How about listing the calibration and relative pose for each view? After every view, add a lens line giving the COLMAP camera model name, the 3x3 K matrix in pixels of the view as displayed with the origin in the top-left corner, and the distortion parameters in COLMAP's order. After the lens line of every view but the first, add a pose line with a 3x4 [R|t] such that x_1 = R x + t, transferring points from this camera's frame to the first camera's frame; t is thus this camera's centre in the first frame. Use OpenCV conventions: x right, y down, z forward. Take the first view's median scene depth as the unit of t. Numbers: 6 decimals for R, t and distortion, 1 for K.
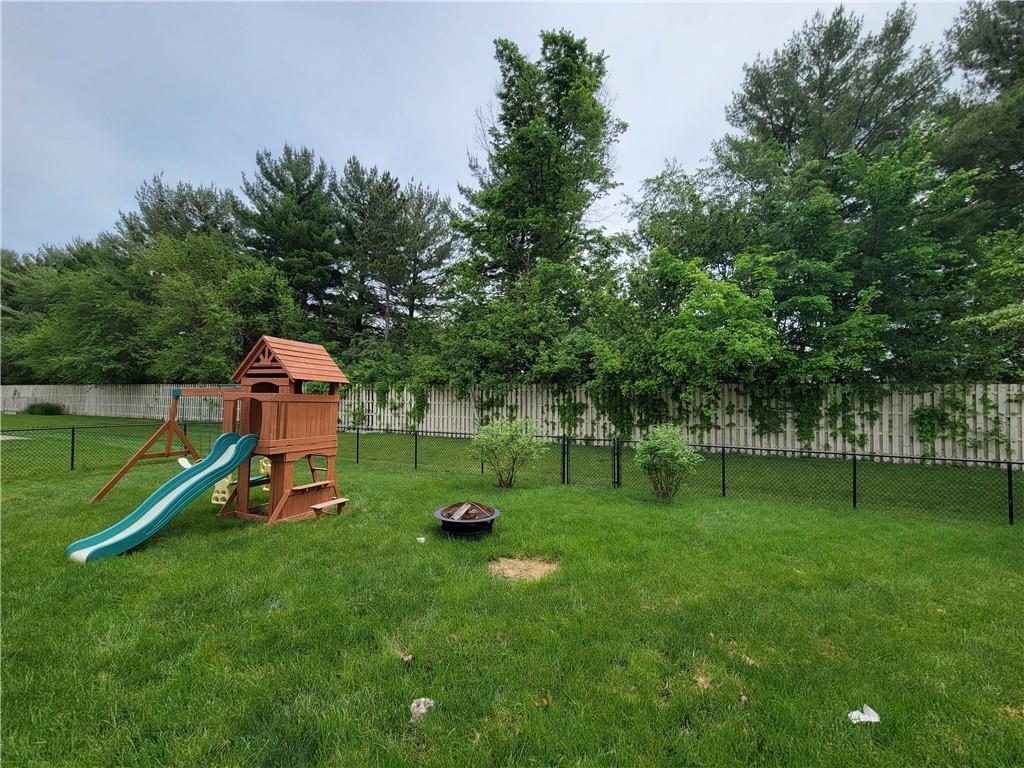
lens RADIAL K [[417.3, 0, 514.1], [0, 417.3, 386.4], [0, 0, 1]] dist [0.003954, -0.000952]
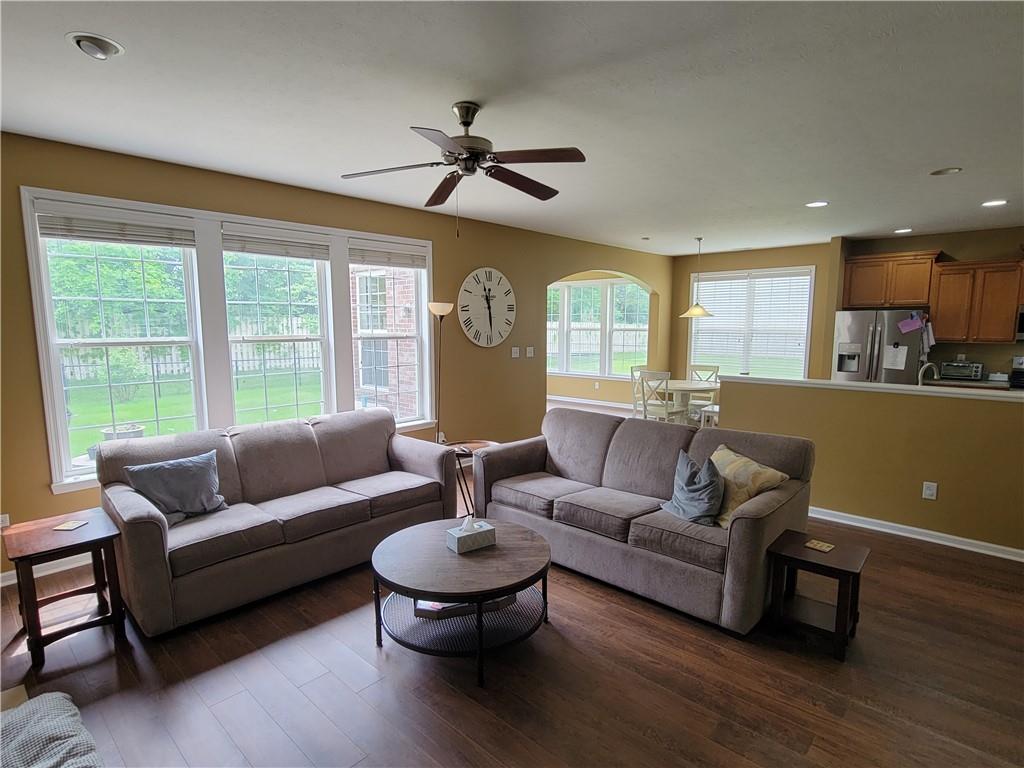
lens RADIAL K [[539.6, 0, 513.7], [0, 539.6, 391.3], [0, 0, 1]] dist [0.005932, 0.001753]
pose [[0.336618, -0.120239, 0.933933, -0.489325], [-0.025050, 0.990319, 0.136528, -0.024272], [-0.941308, -0.069353, 0.330348, -0.452878]]
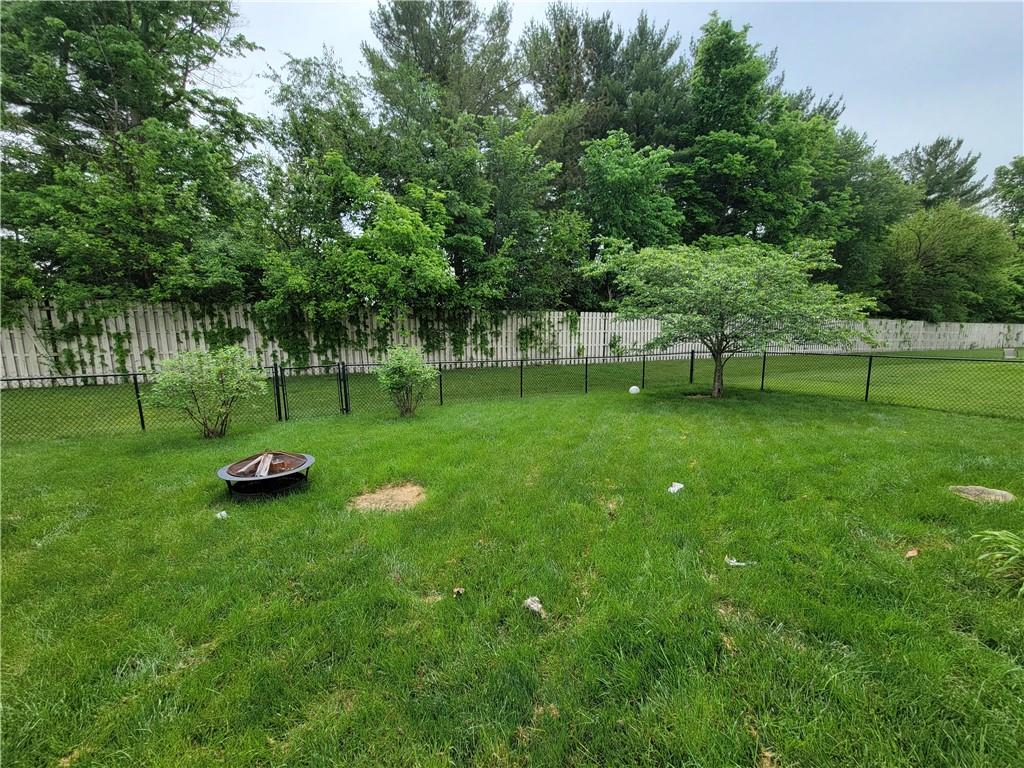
lens RADIAL K [[417.3, 0, 513.3], [0, 417.3, 387.3], [0, 0, 1]] dist [0.003954, -0.000952]
pose [[0.647002, -0.122302, 0.752616, -0.144789], [-0.014863, 0.984842, 0.172816, 0.005627], [-0.762343, -0.122998, 0.635377, 0.063074]]
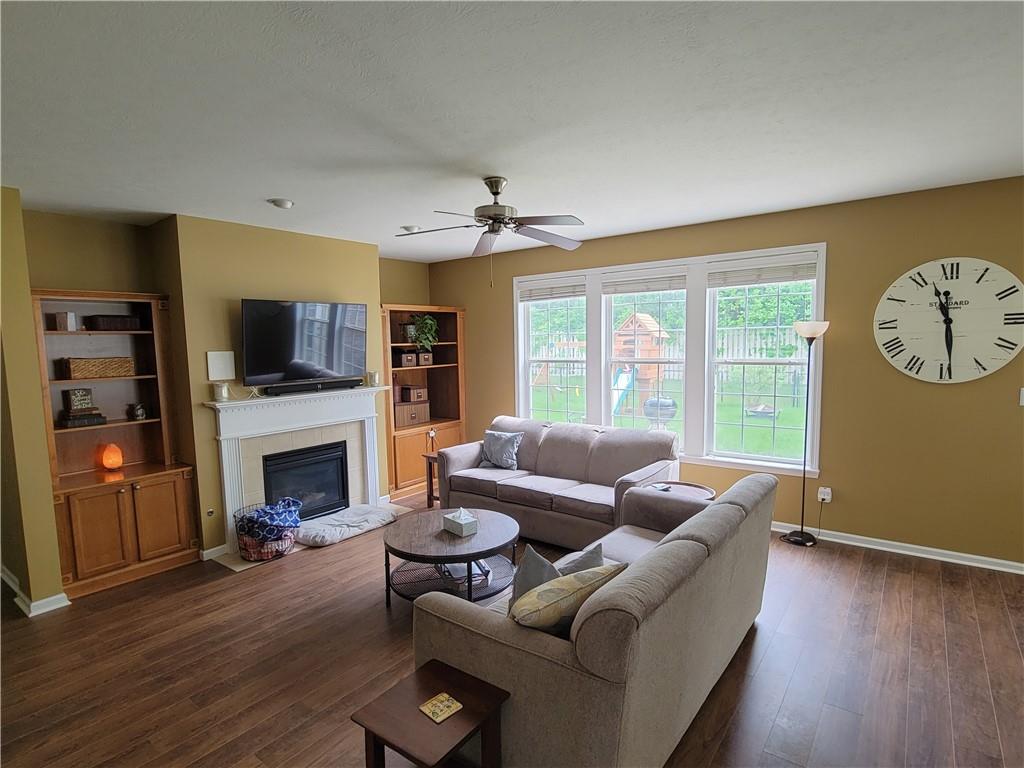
lens RADIAL K [[539.6, 0, 515.0], [0, 539.6, 388.2], [0, 0, 1]] dist [0.005932, 0.001753]
pose [[0.972994, -0.000816, -0.230829, -0.242514], [0.028039, 0.993007, 0.114679, -0.034614], [0.229121, -0.118055, 0.966213, -0.600310]]
